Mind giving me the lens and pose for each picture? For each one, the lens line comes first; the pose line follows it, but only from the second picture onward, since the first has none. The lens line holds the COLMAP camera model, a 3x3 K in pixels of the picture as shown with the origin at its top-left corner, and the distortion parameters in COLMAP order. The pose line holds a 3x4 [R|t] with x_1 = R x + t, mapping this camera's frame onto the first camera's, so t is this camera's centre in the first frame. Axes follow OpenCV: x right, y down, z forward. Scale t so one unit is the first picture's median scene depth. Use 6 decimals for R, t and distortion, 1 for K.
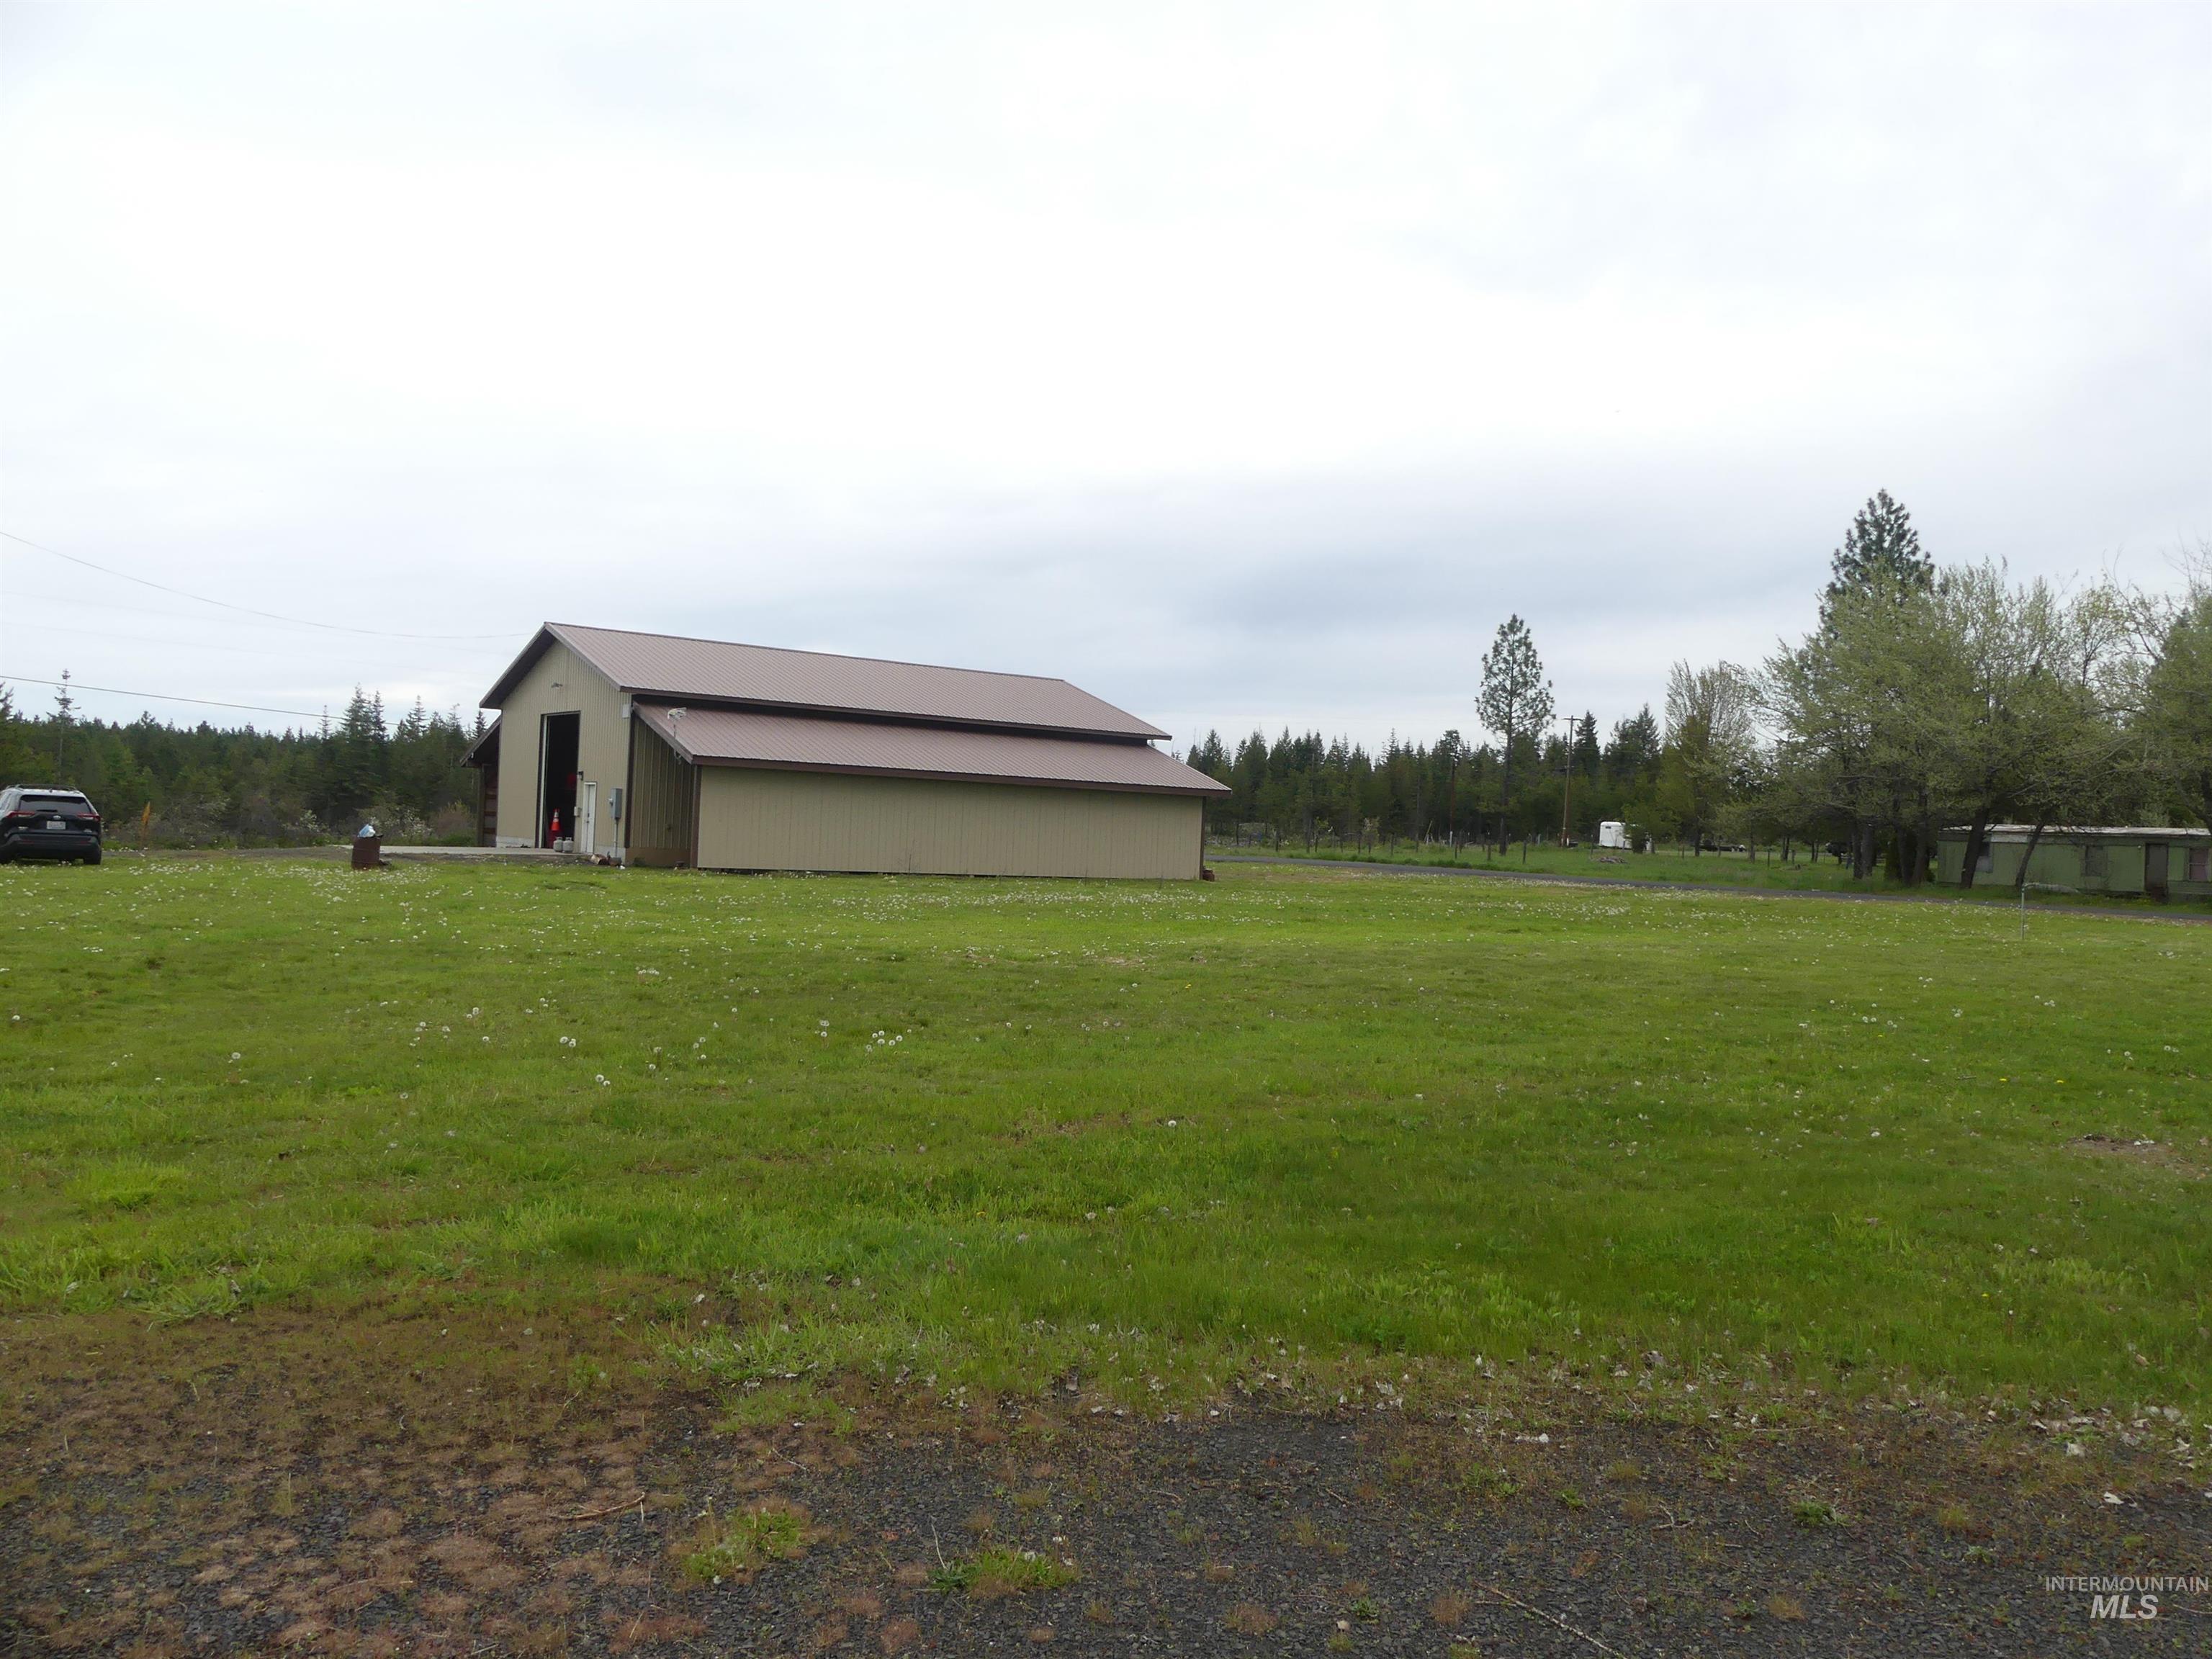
lens RADIAL K [[1621.3, 0, 1111.6], [0, 1621.3, 818.9], [0, 0, 1]] dist [-0.052916, 0.006315]
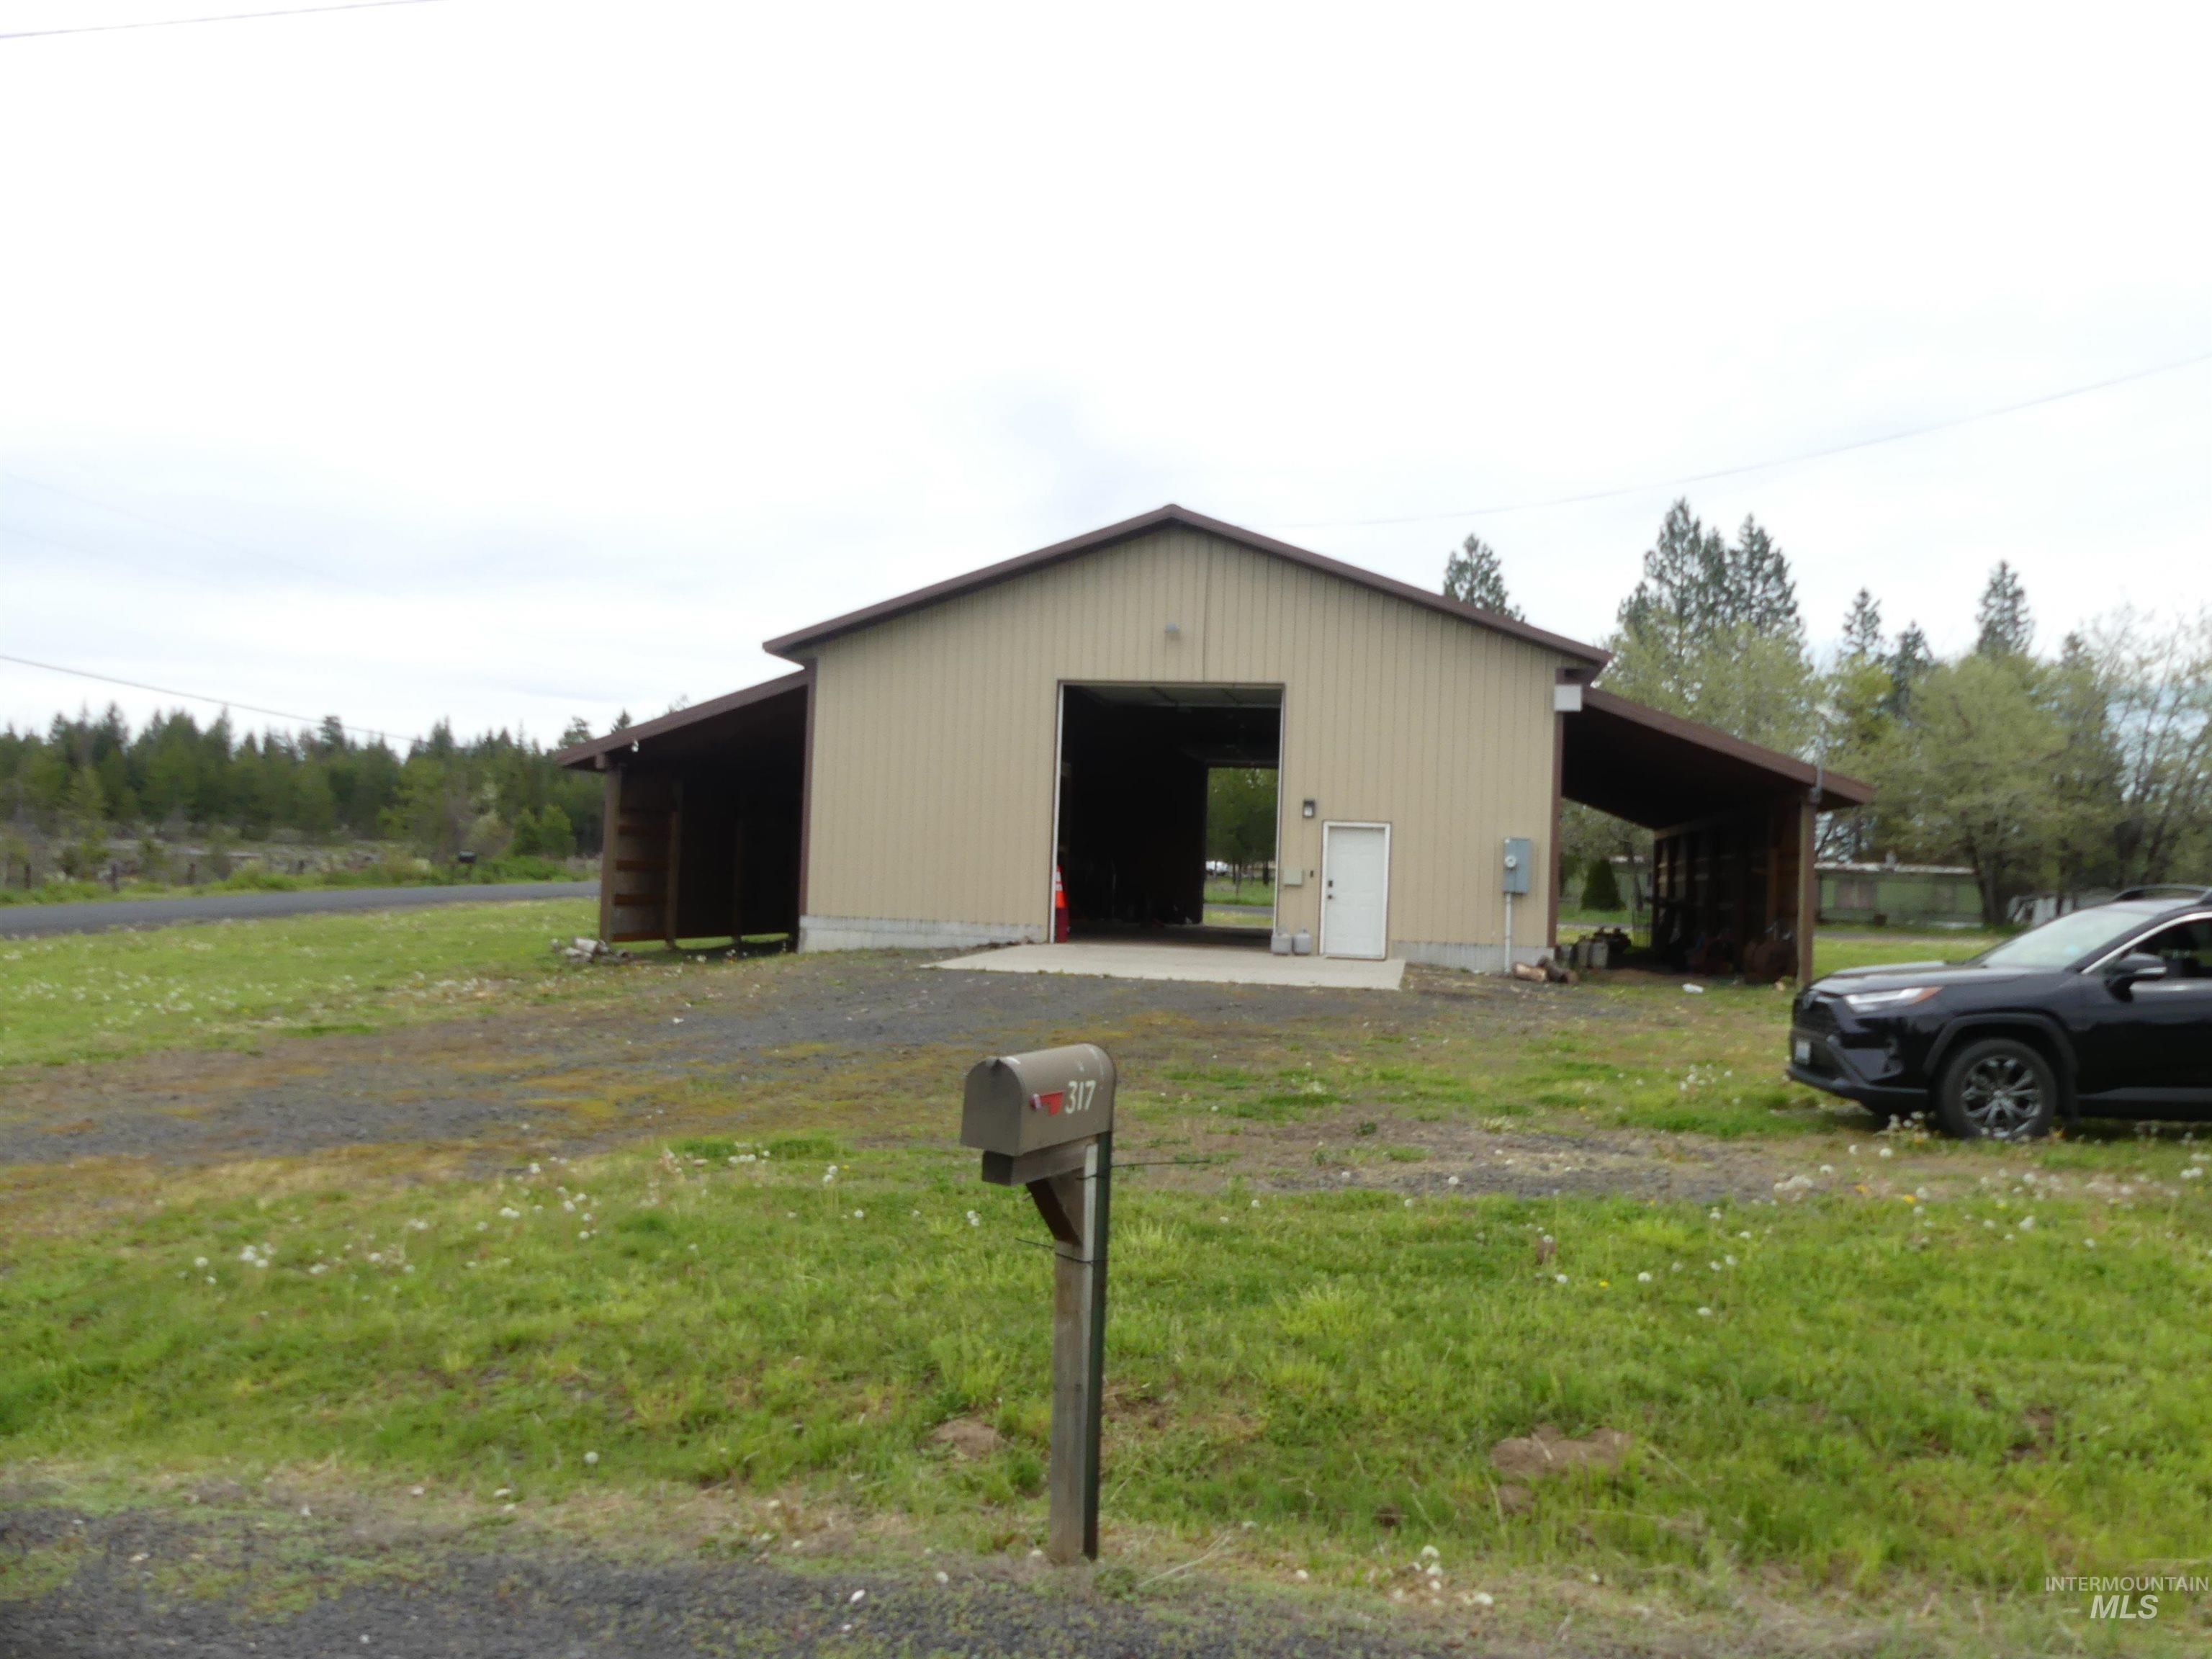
lens RADIAL K [[1633.5, 0, 1106.0], [0, 1633.5, 829.5], [0, 0, 1]] dist [-0.051623, 0.006288]
pose [[0.739837, 0.005257, 0.672766, -0.421459], [-0.009749, 0.999948, 0.002908, -0.012001], [-0.672716, -0.008711, 0.739850, 0.371579]]
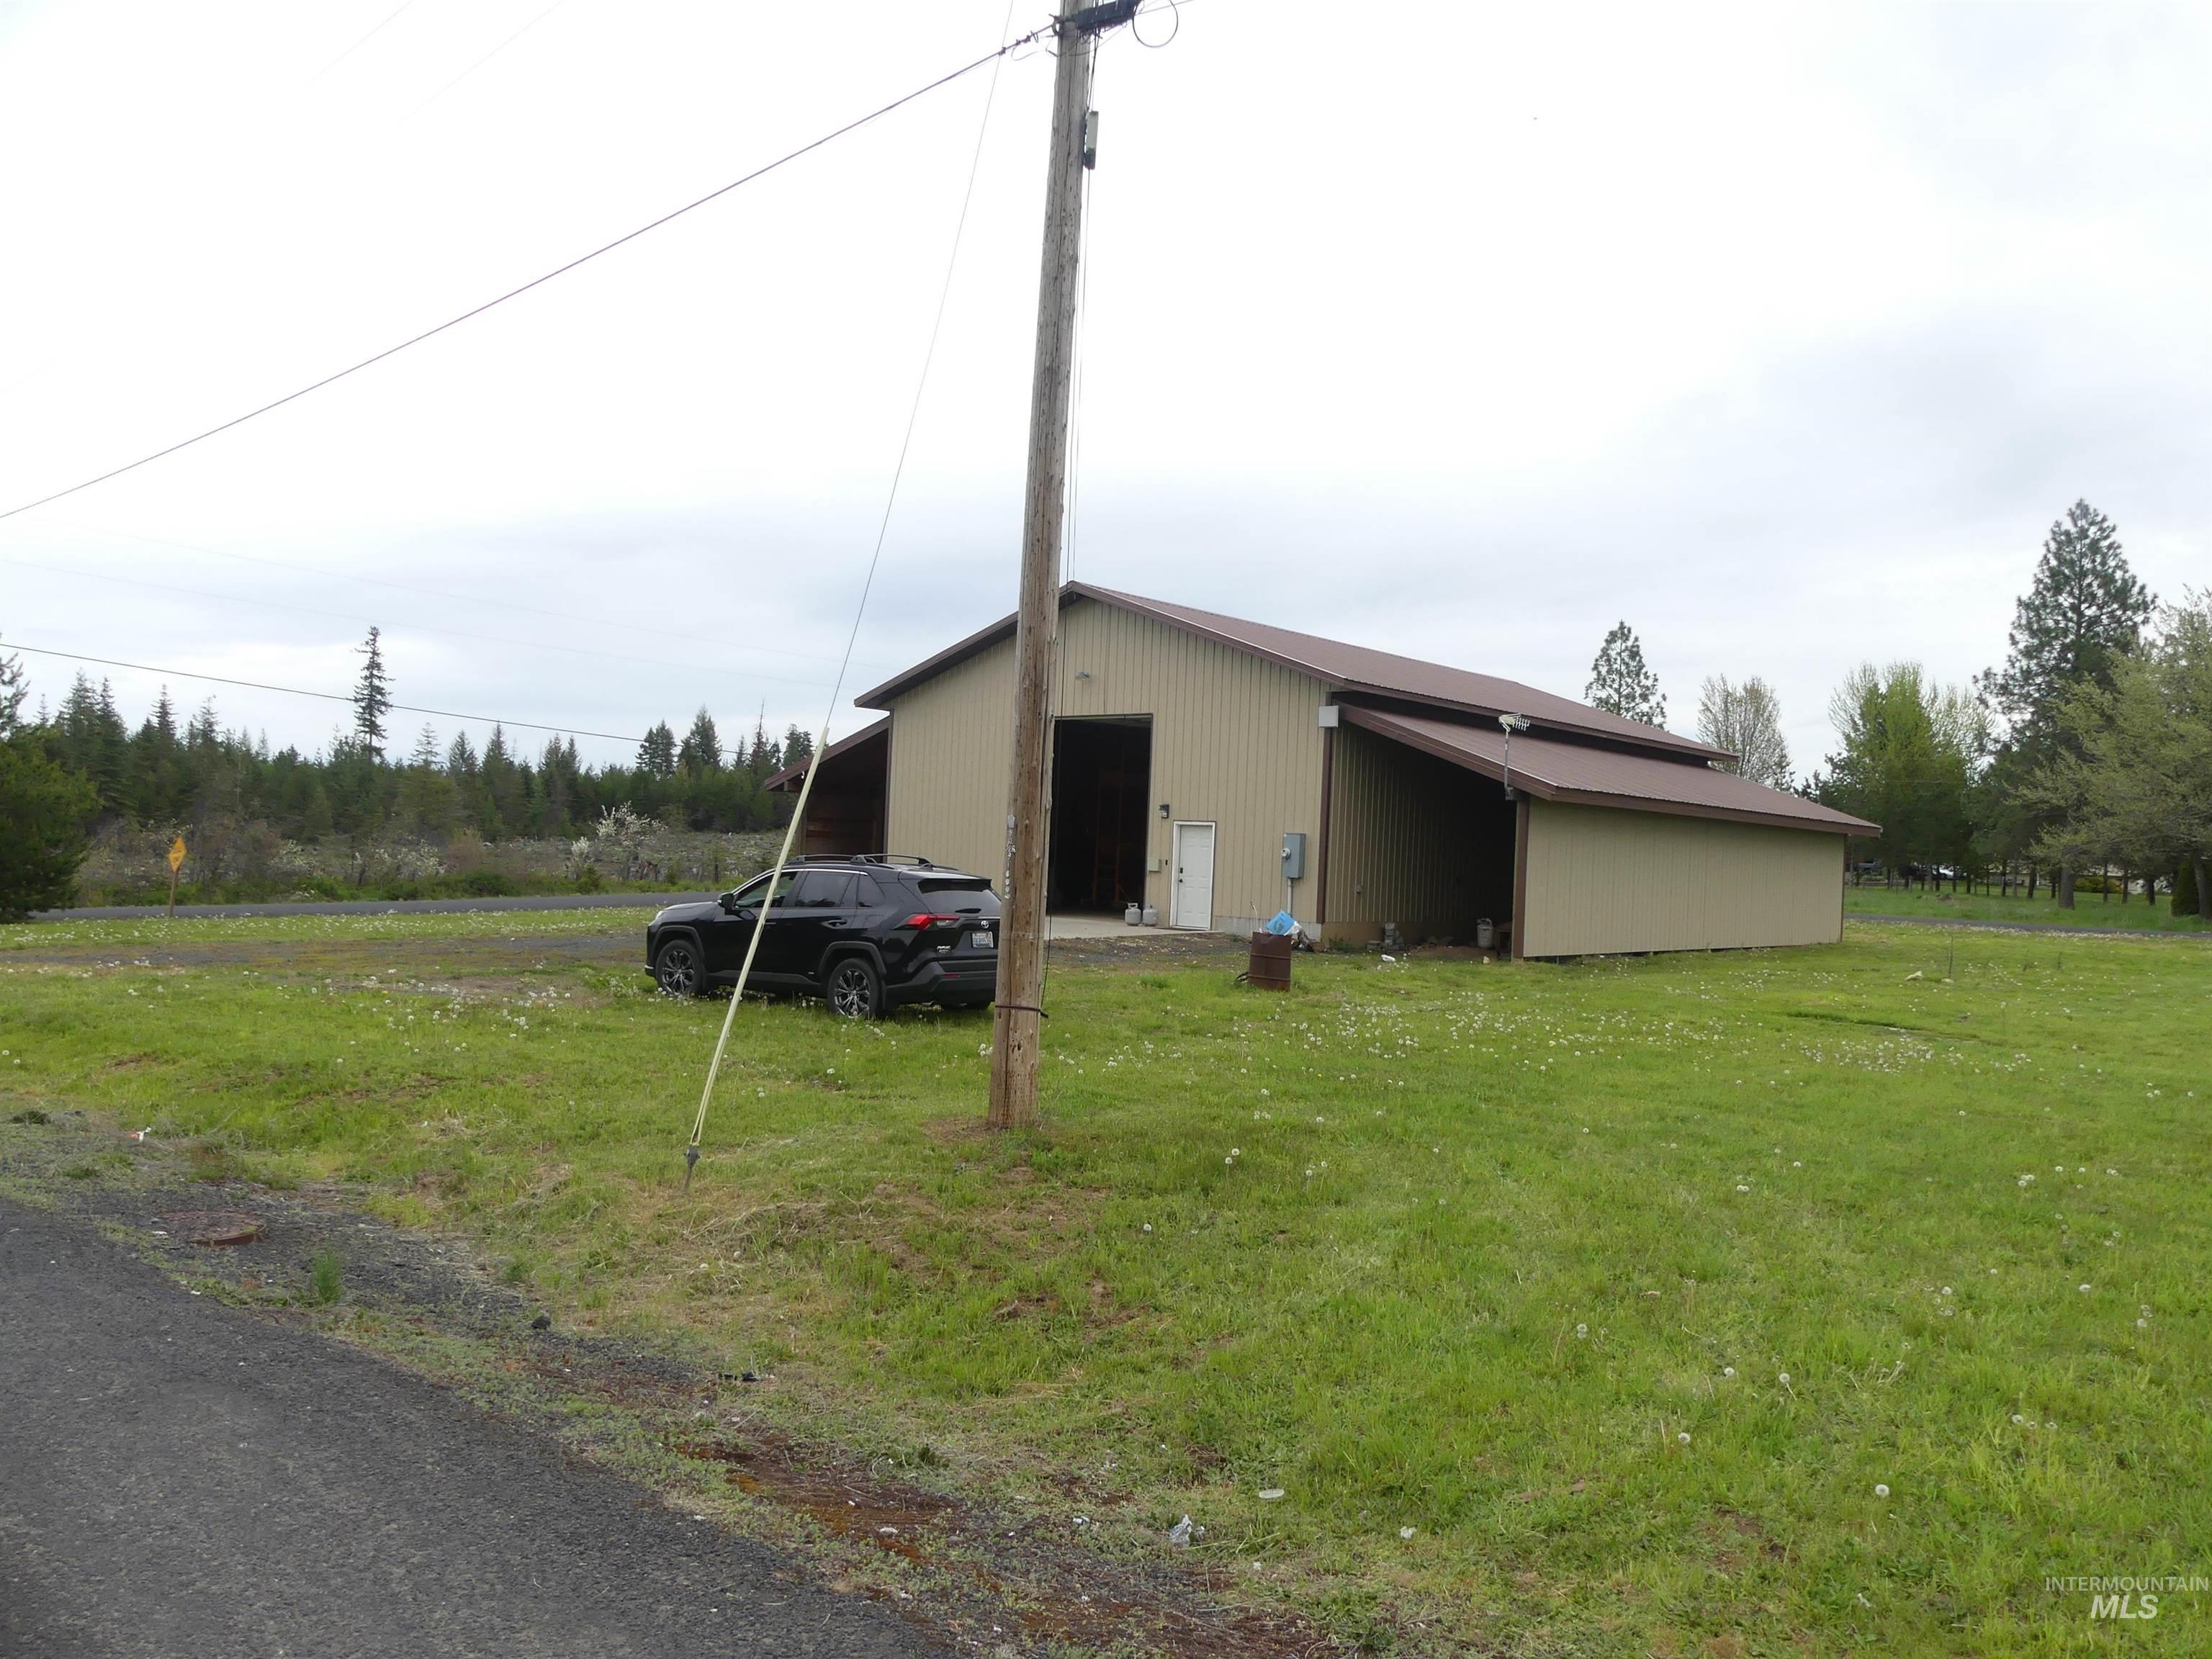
lens RADIAL K [[1643.0, 0, 1122.7], [0, 1643.0, 830.0], [0, 0, 1]] dist [-0.045210, -0.002074]
pose [[0.975986, 0.000669, 0.217834, -0.283123], [-0.001247, 0.999996, 0.002517, -0.011931], [-0.217832, -0.002728, 0.975983, 0.192642]]
